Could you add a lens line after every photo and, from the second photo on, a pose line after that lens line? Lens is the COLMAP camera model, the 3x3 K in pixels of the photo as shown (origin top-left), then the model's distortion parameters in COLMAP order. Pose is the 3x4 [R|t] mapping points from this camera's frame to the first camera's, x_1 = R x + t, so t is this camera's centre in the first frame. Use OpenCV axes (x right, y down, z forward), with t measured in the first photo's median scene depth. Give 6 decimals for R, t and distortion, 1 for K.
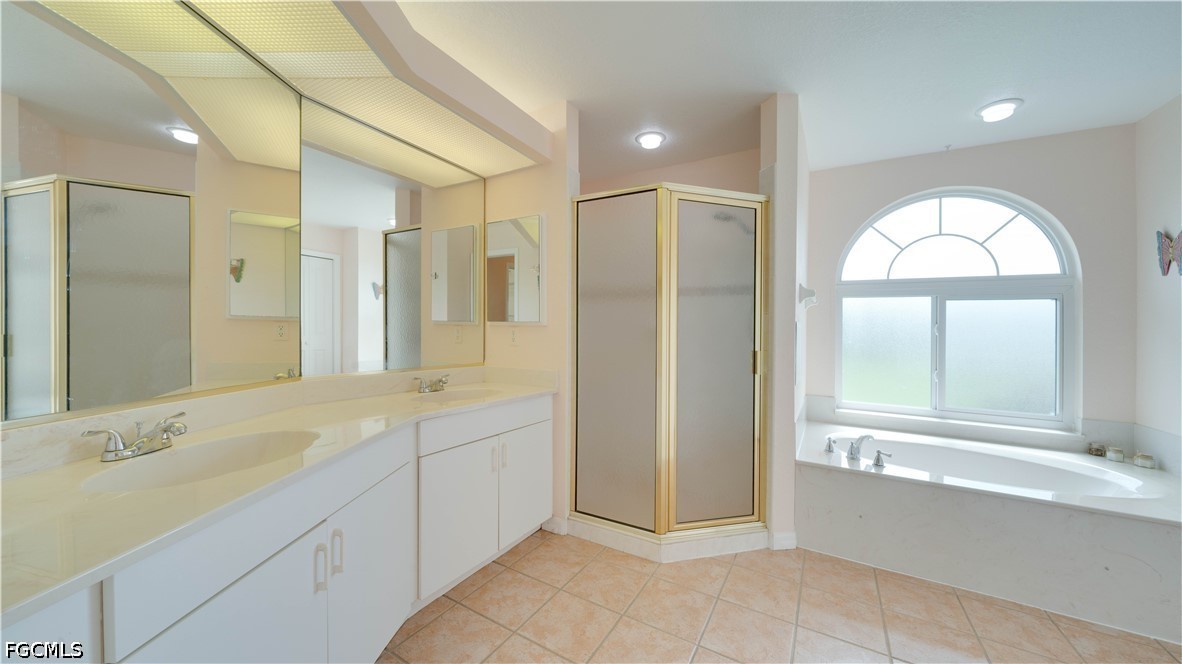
lens RADIAL K [[411.7, 0, 597.5], [0, 411.7, 328.1], [0, 0, 1]] dist [-0.008550, 0.000550]
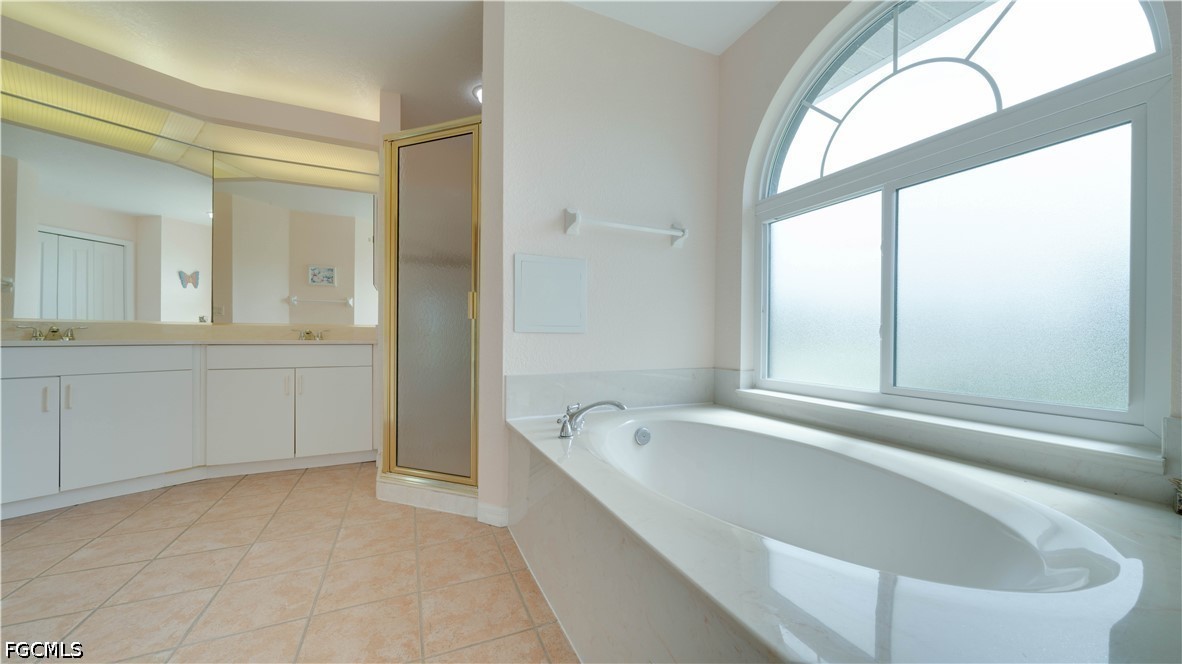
lens RADIAL K [[411.7, 0, 595.5], [0, 411.7, 341.0], [0, 0, 1]] dist [-0.008550, 0.000550]
pose [[0.815210, -0.010427, -0.579071, 1.259054], [0.007185, 0.999943, -0.007891, 0.197025], [0.579121, 0.002272, 0.815239, 0.499316]]
